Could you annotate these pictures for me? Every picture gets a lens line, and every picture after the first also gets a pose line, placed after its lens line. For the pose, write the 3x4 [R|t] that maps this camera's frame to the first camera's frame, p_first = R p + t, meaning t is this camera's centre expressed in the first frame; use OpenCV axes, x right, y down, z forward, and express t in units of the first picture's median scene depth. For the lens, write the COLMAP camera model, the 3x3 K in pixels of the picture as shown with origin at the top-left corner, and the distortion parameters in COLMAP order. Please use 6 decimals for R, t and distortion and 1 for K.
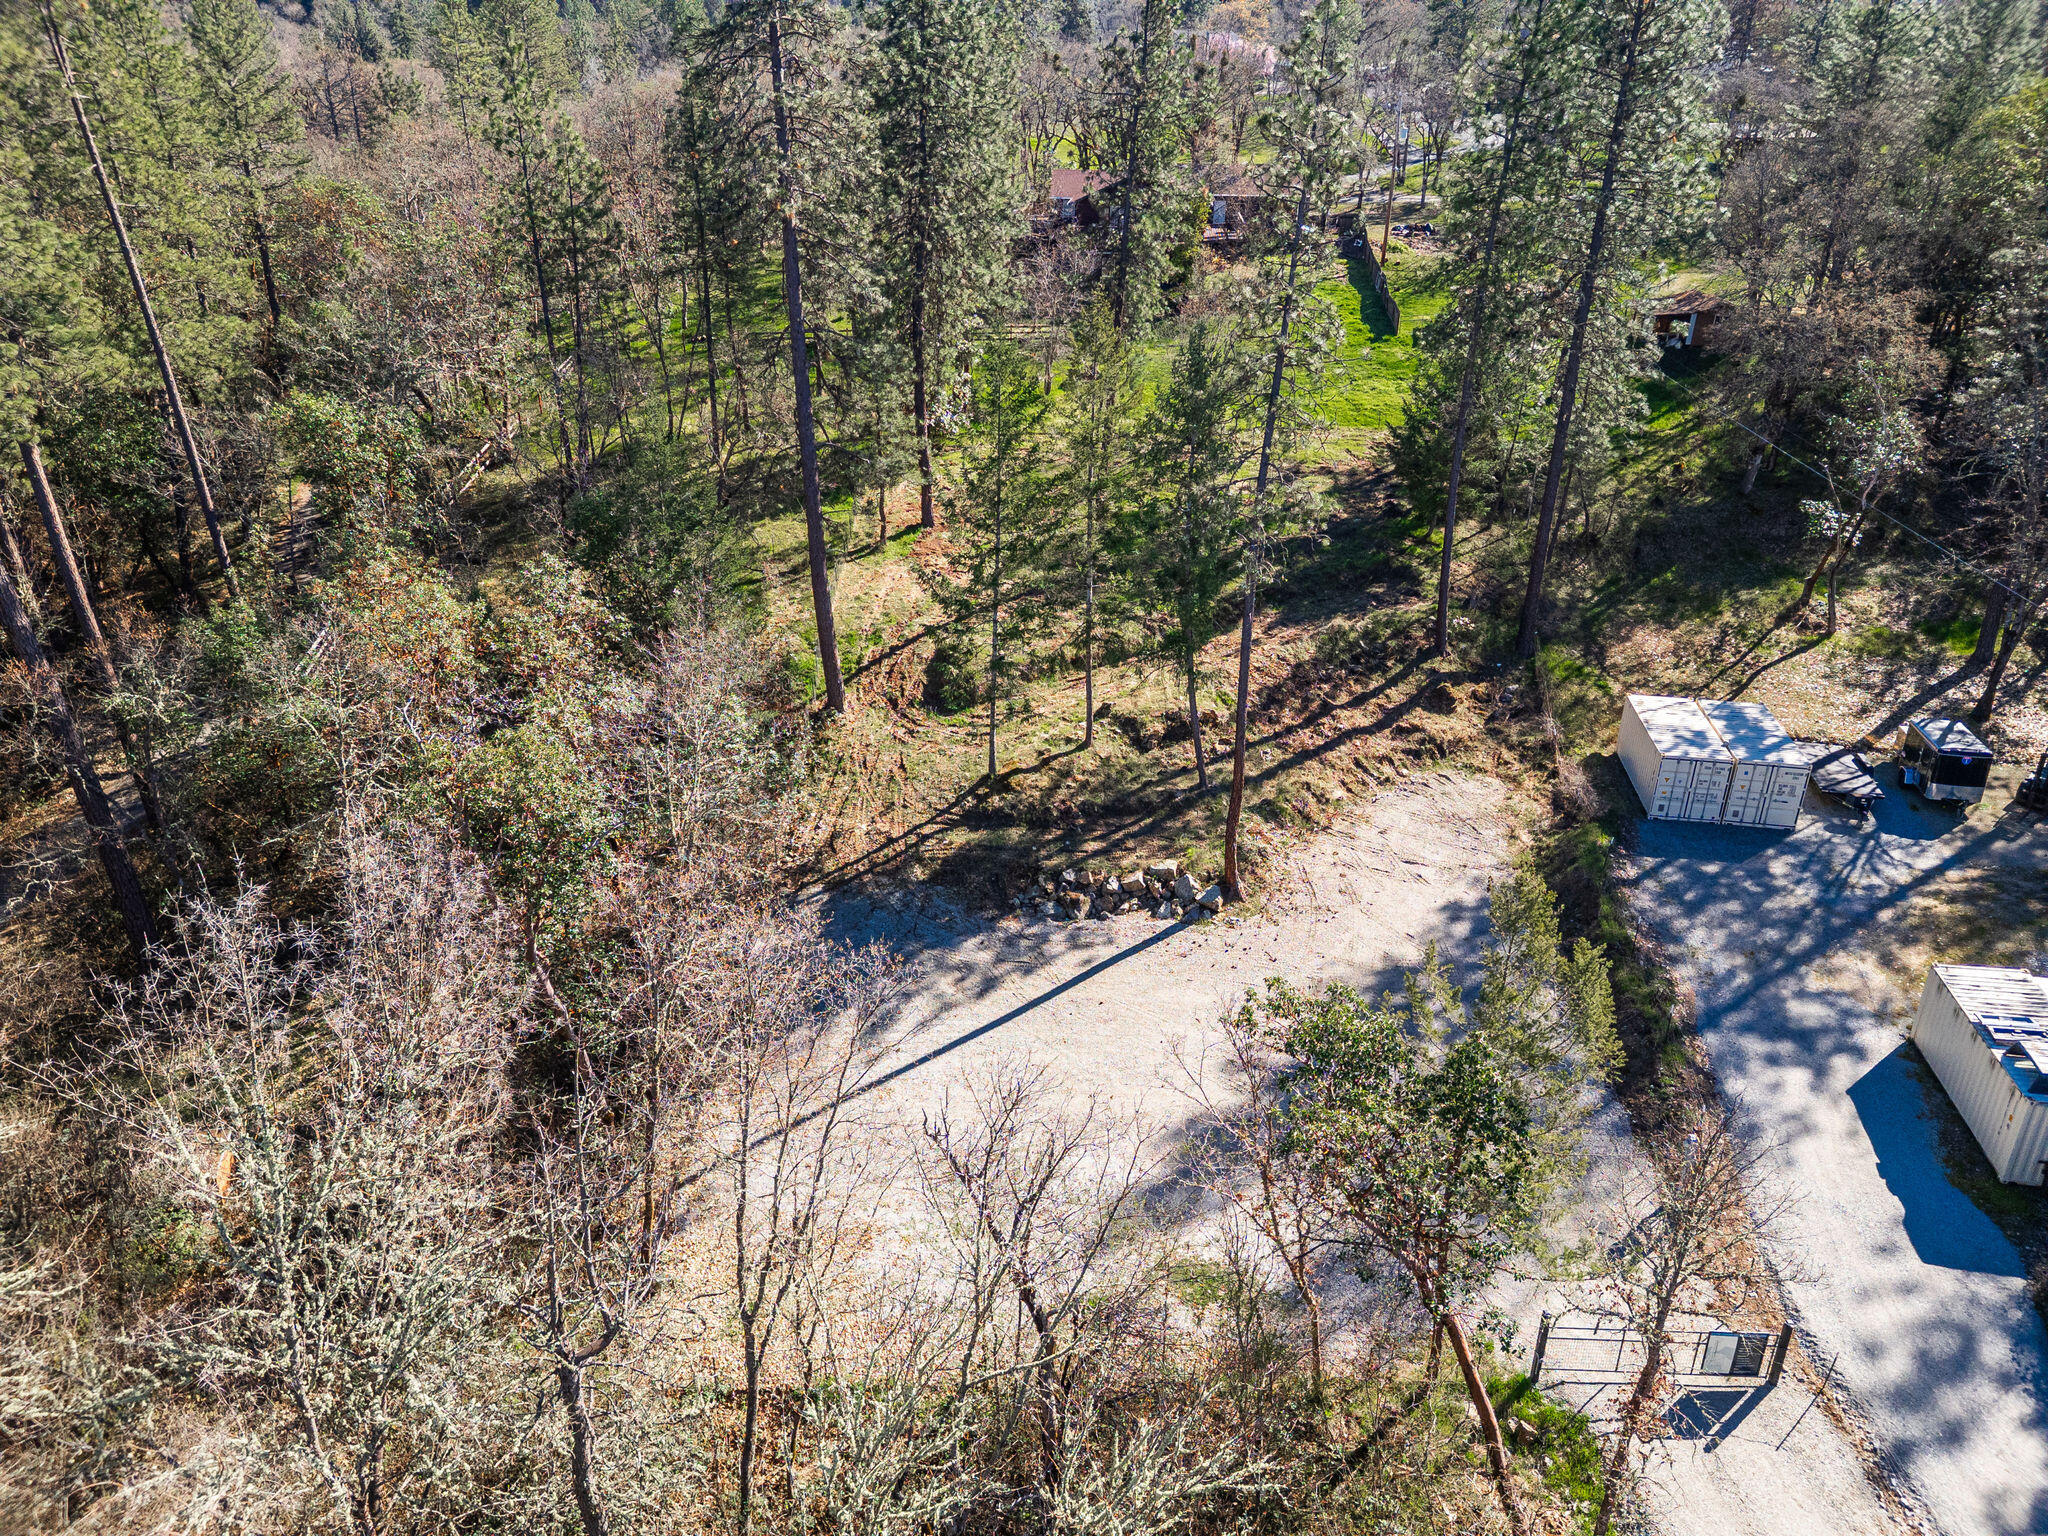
lens RADIAL K [[1425.4, 0, 1018.6], [0, 1425.4, 765.7], [0, 0, 1]] dist [0.082521, -0.085315]
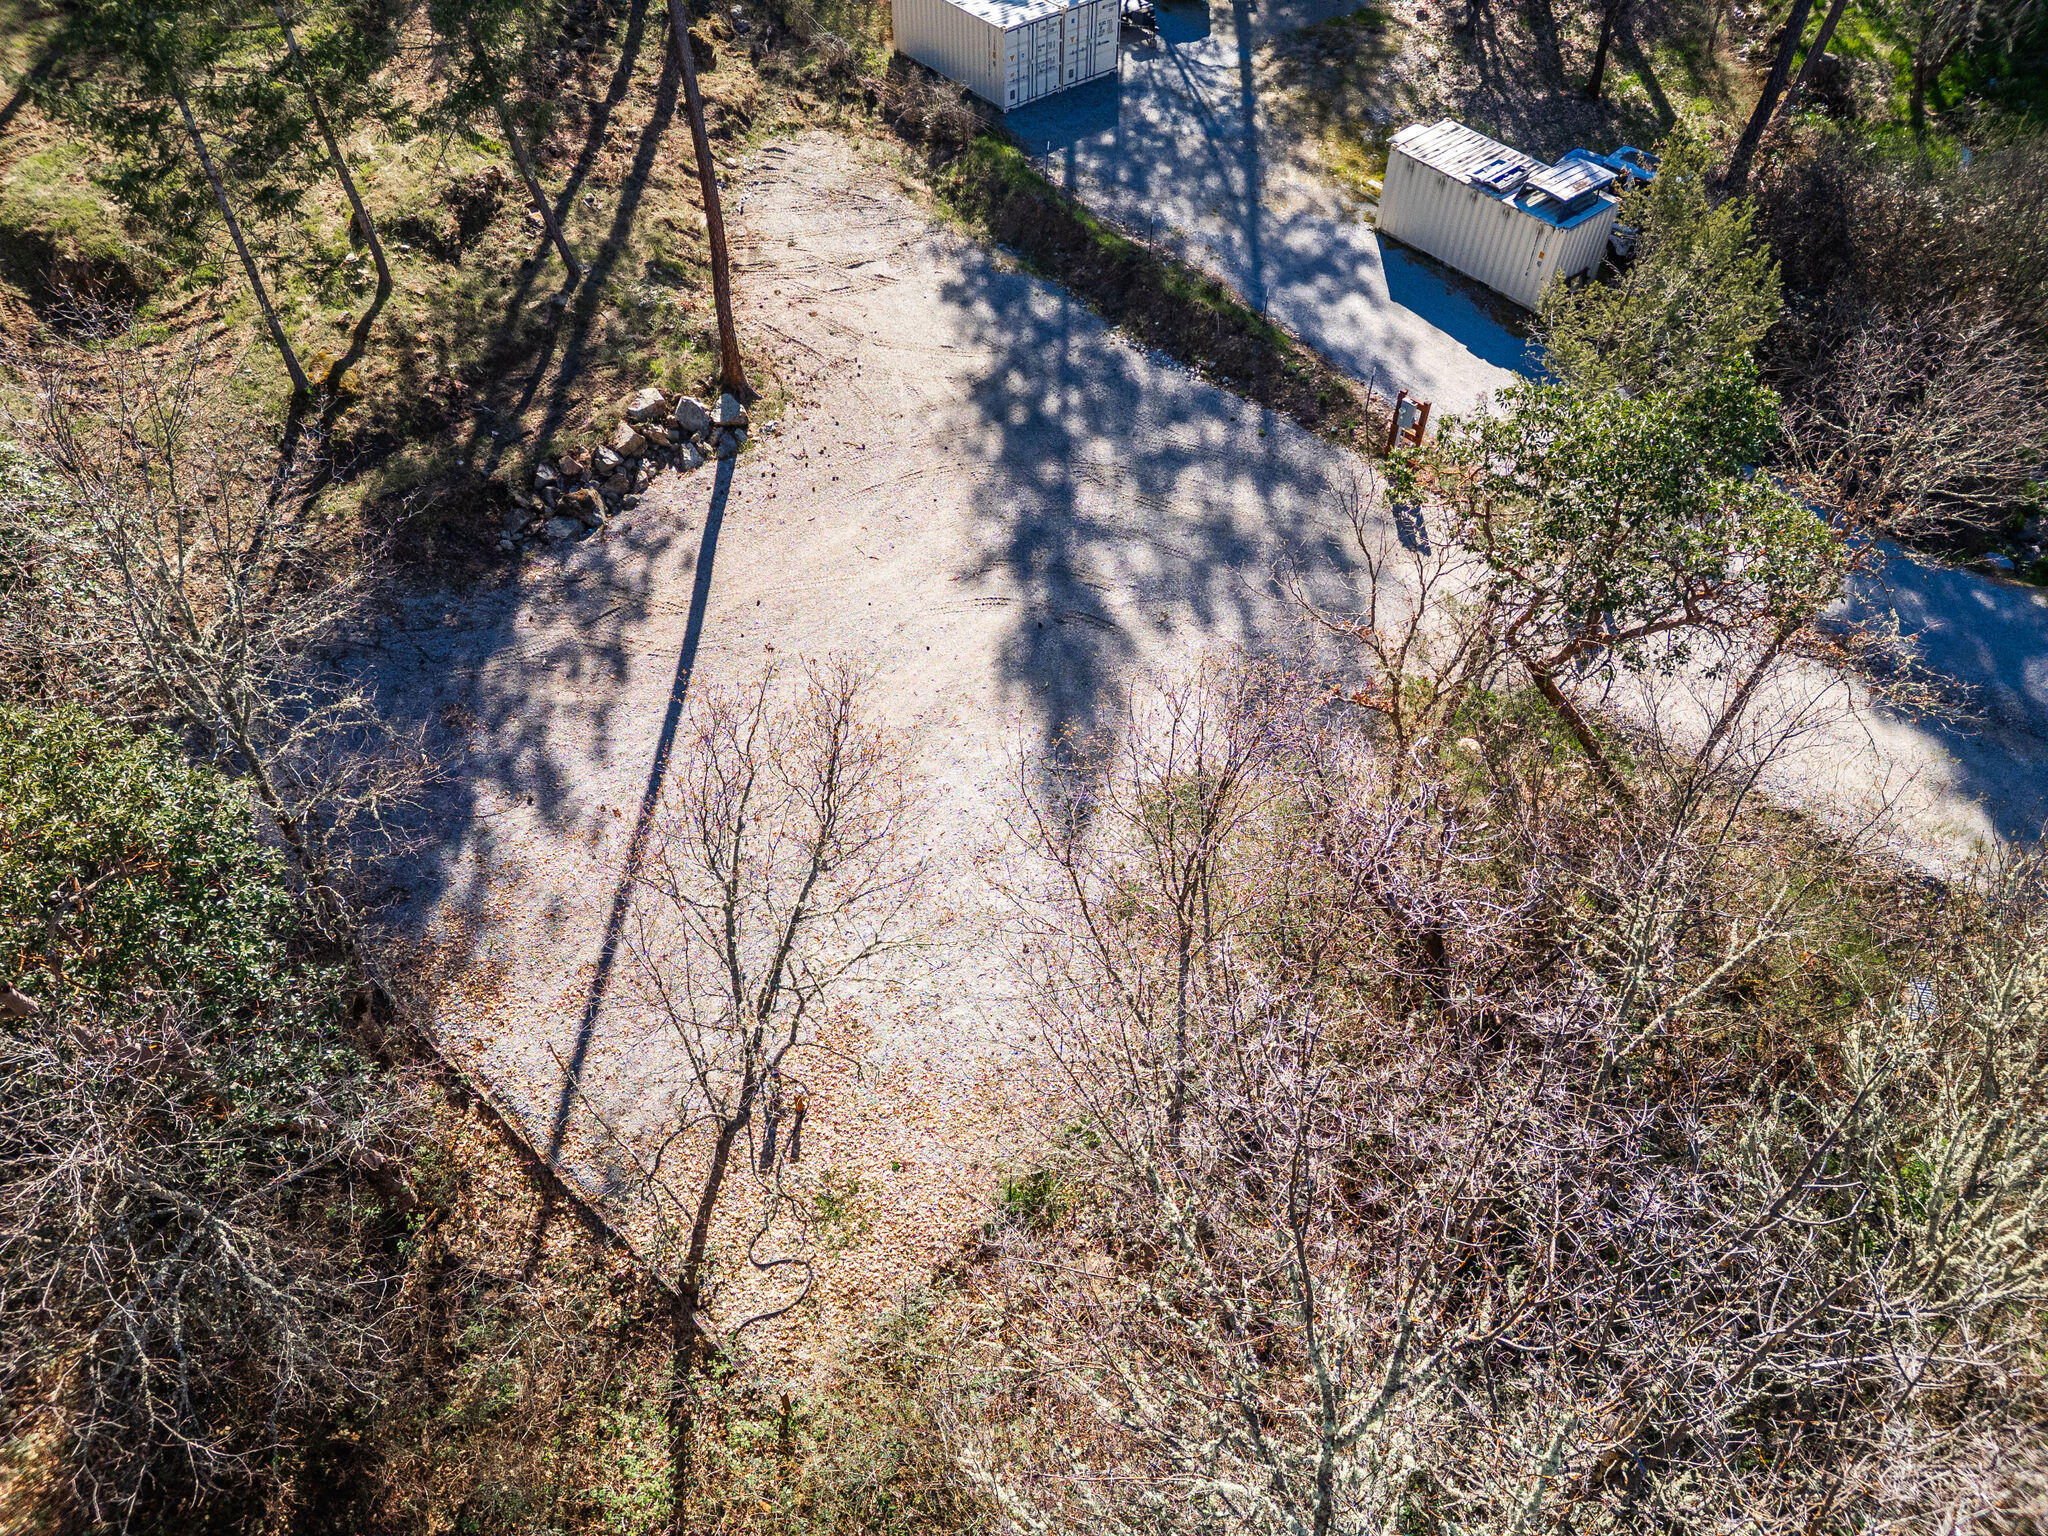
lens RADIAL K [[1425.4, 0, 1018.6], [0, 1425.4, 765.7], [0, 0, 1]] dist [0.082521, -0.085315]
pose [[0.651051, -0.568252, 0.503211, -0.215407], [0.322181, 0.807164, 0.494657, -0.069980], [-0.687264, -0.159922, 0.708586, 0.282090]]
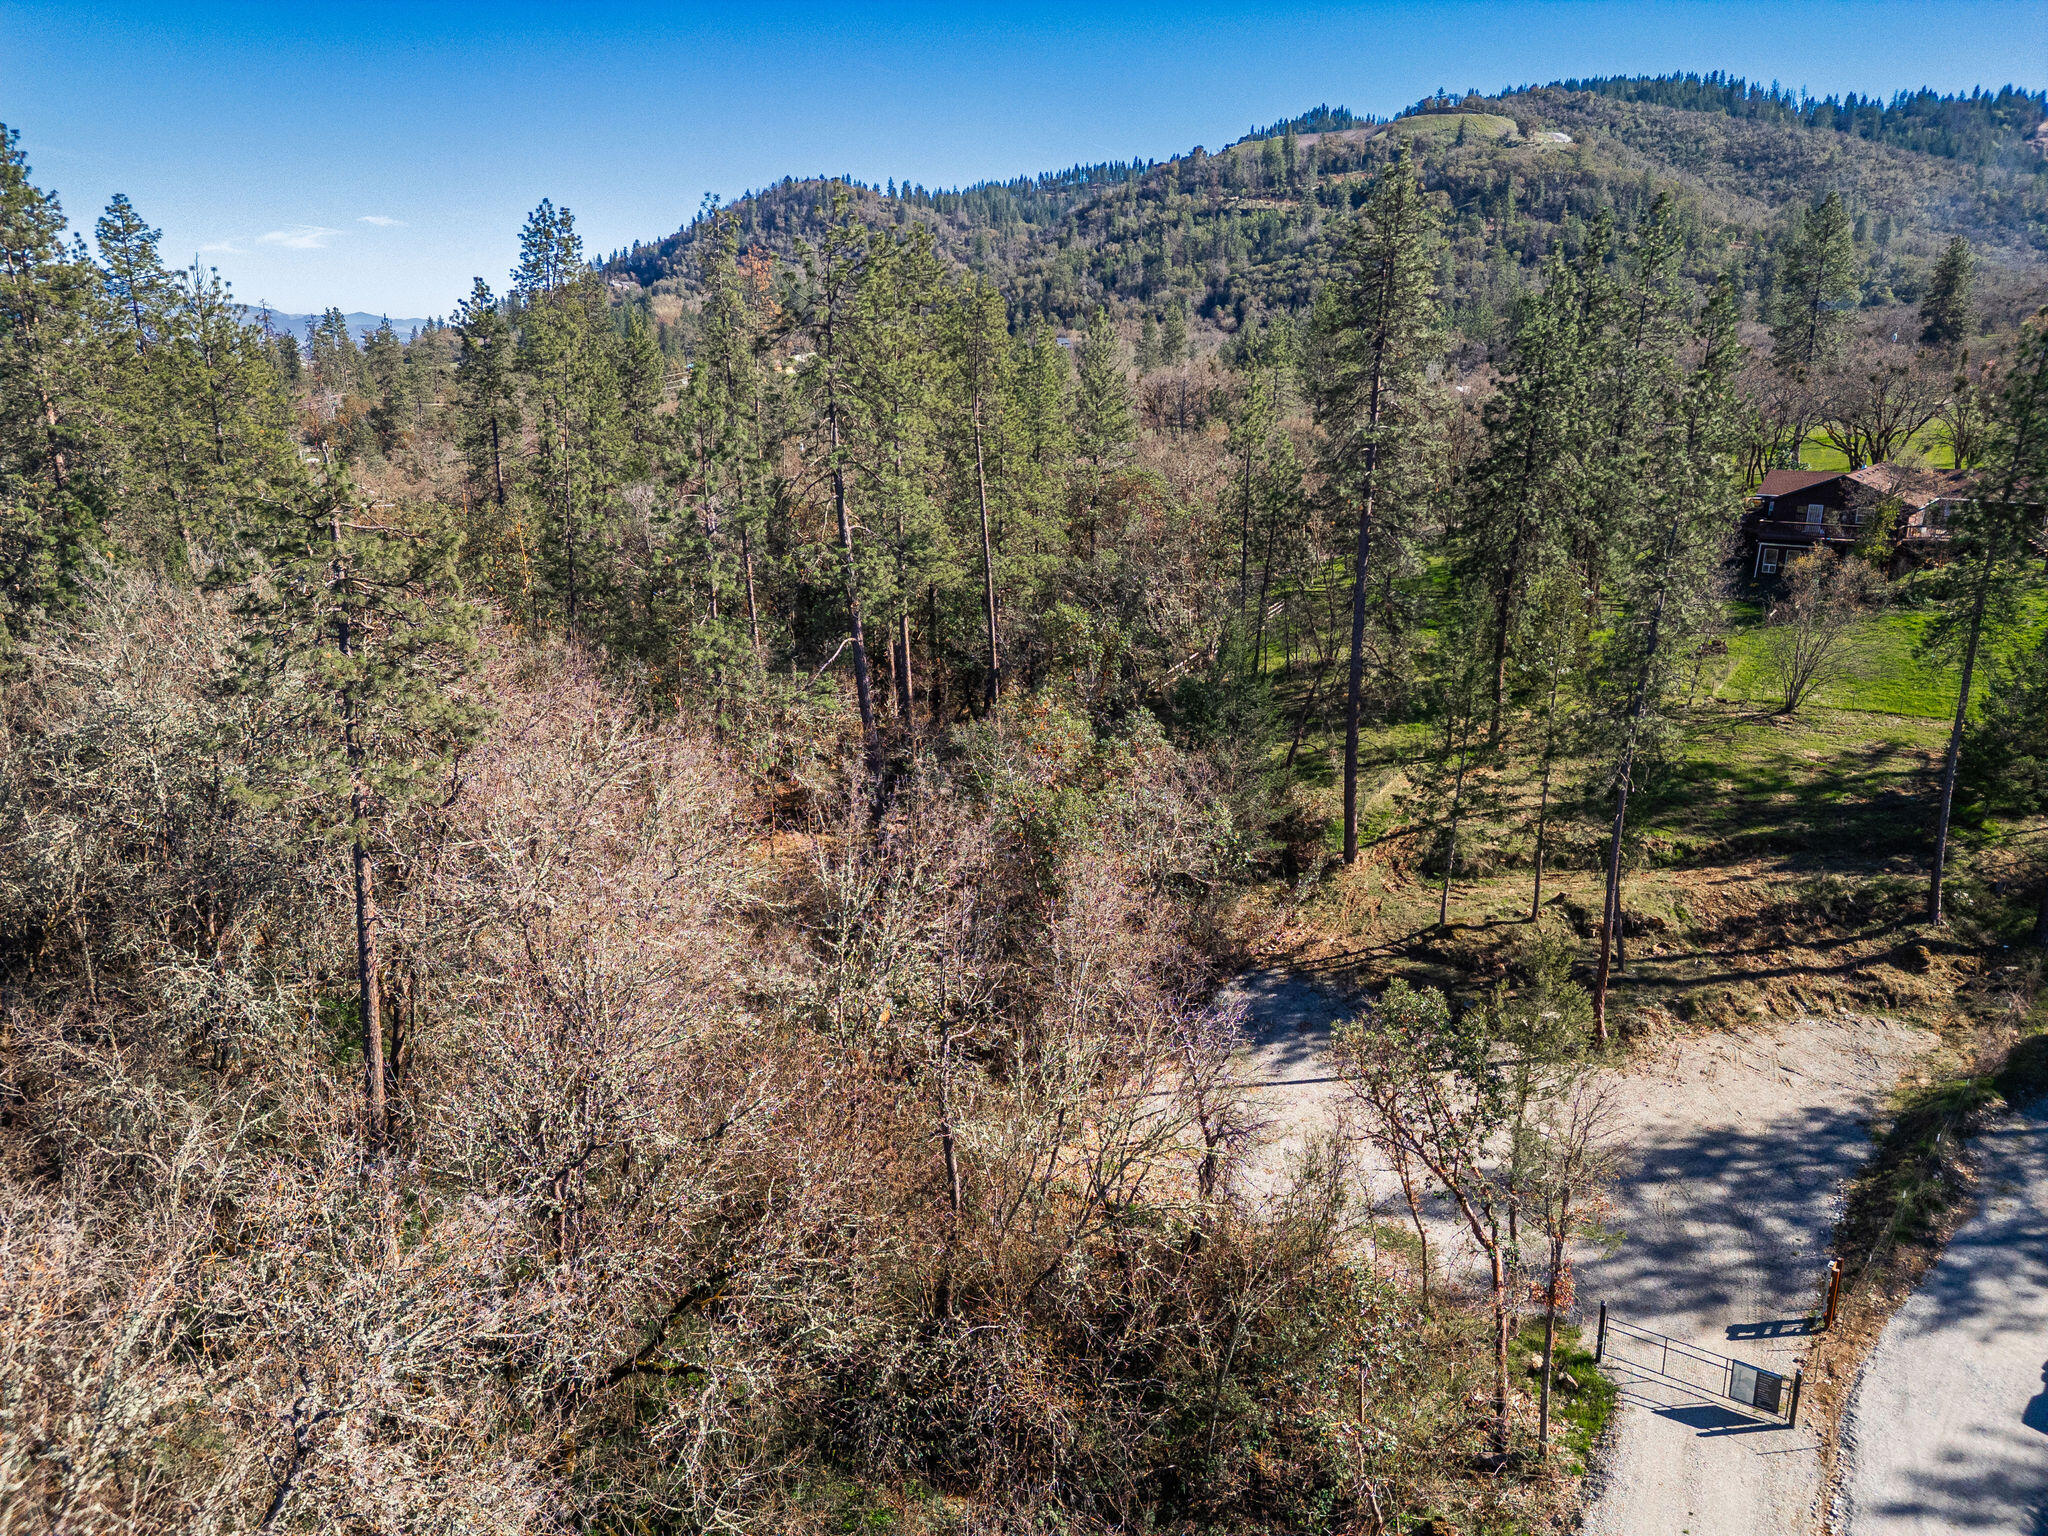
lens RADIAL K [[1425.4, 0, 1018.6], [0, 1425.4, 765.7], [0, 0, 1]] dist [0.082521, -0.085315]
pose [[0.843012, 0.141949, -0.518828, 0.288568], [-0.228740, 0.967597, -0.106935, 0.086707], [0.486836, 0.208824, 0.848164, -0.286170]]
